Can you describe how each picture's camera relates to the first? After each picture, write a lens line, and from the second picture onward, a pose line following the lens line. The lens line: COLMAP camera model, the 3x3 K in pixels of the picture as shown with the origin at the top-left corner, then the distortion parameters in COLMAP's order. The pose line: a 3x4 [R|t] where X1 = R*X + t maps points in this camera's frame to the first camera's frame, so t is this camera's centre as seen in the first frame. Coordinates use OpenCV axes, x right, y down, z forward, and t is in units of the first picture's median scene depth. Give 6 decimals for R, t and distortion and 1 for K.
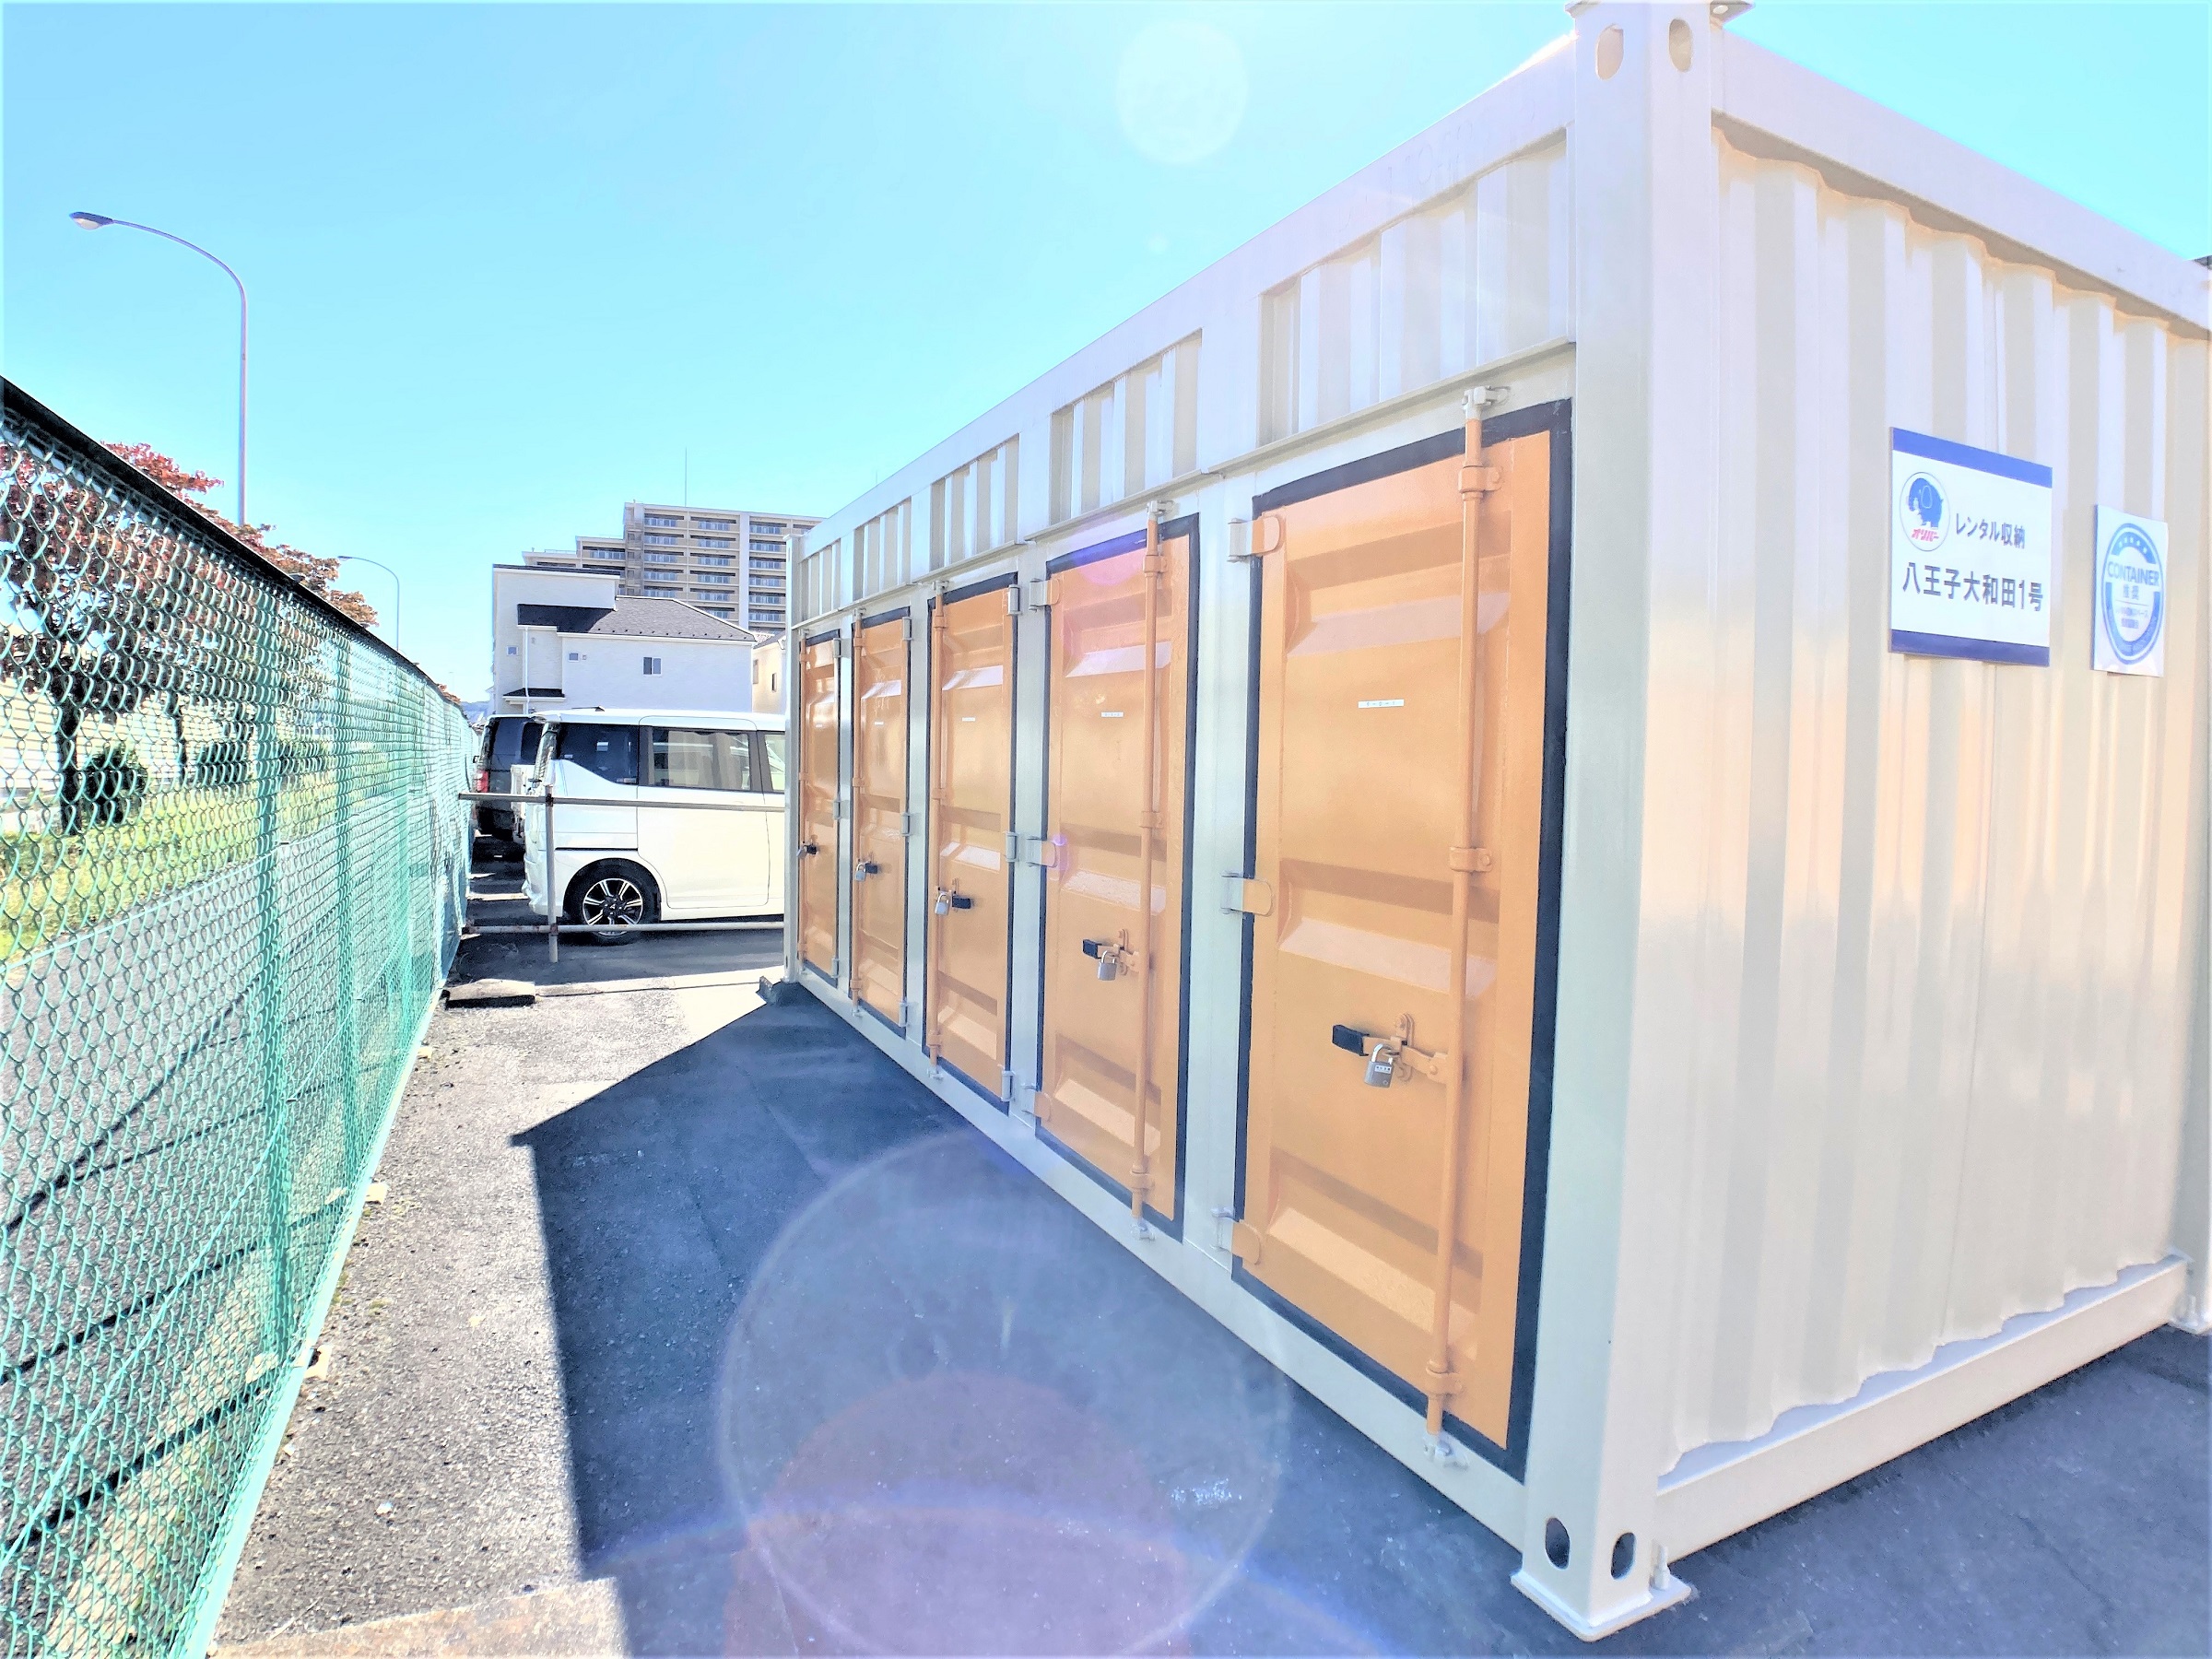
lens RADIAL K [[1254.1, 0, 1067.2], [0, 1254.1, 813.9], [0, 0, 1]] dist [-0.109546, 0.030599]
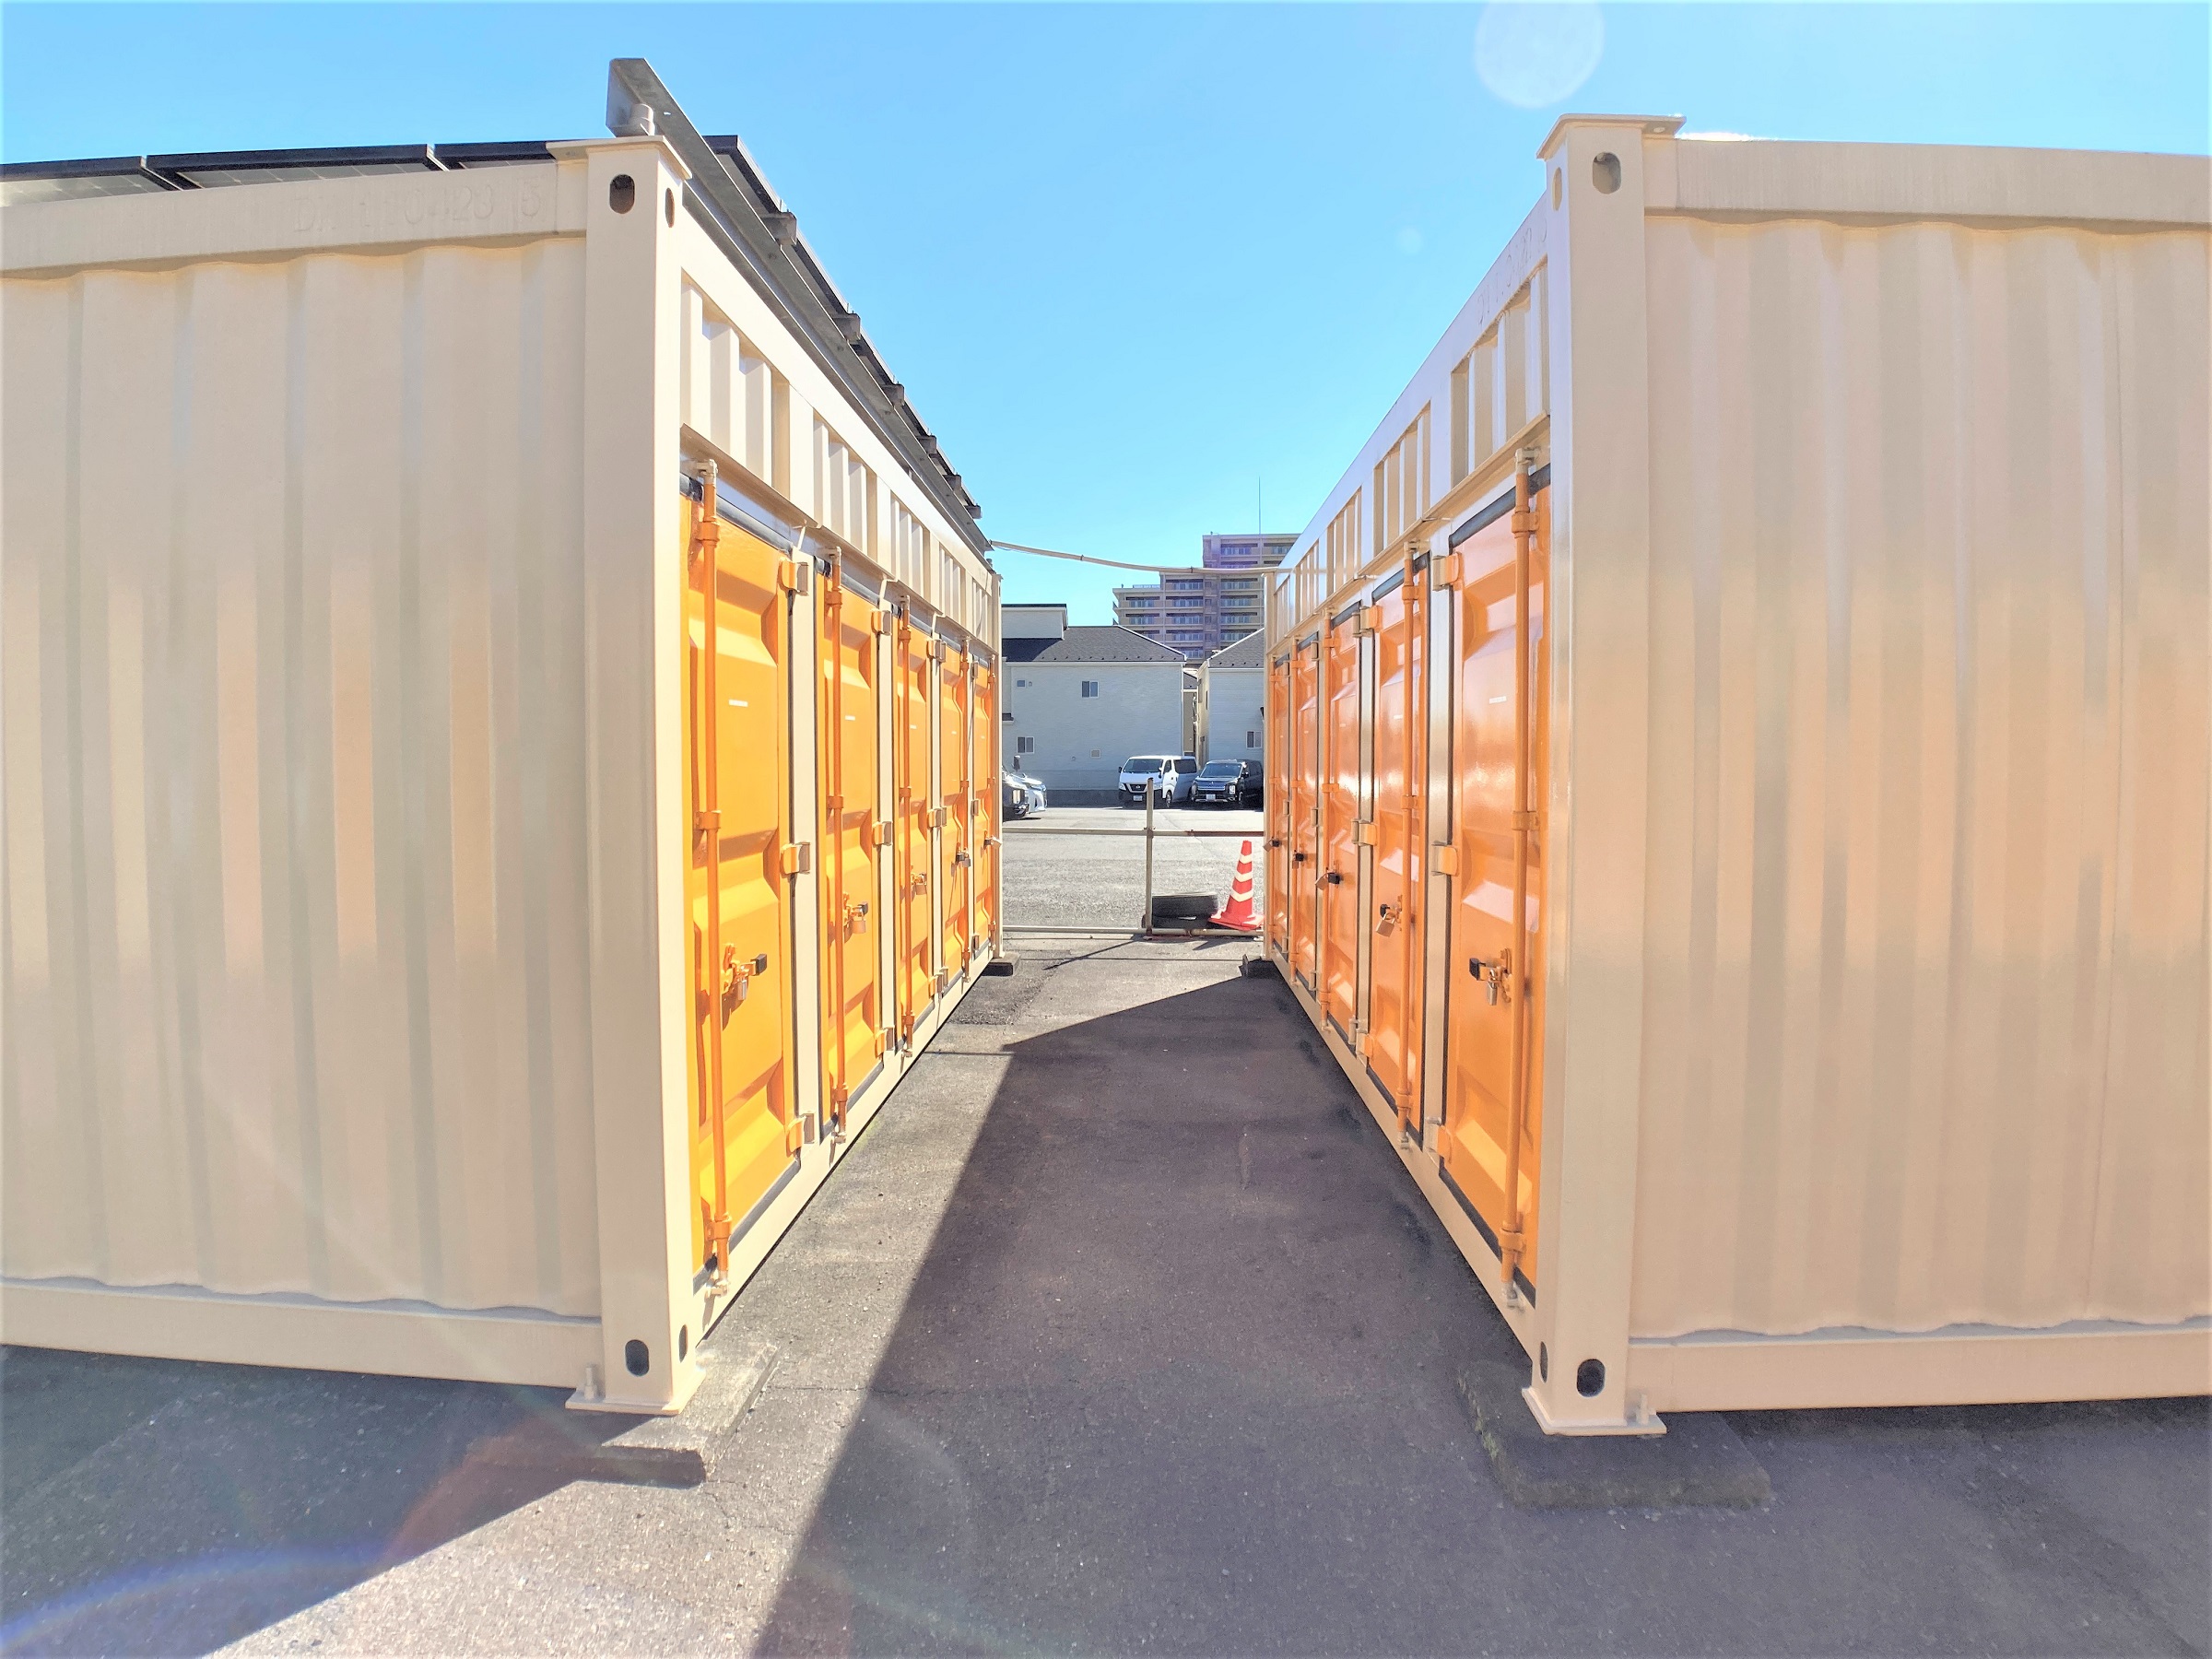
lens RADIAL K [[1254.1, 0, 1067.2], [0, 1254.1, 813.9], [0, 0, 1]] dist [-0.109546, 0.030599]
pose [[0.886381, 0.007895, -0.462889, 0.285290], [-0.013176, 0.999880, -0.008175, 0.026242], [0.462769, 0.013345, 0.886379, -0.196643]]
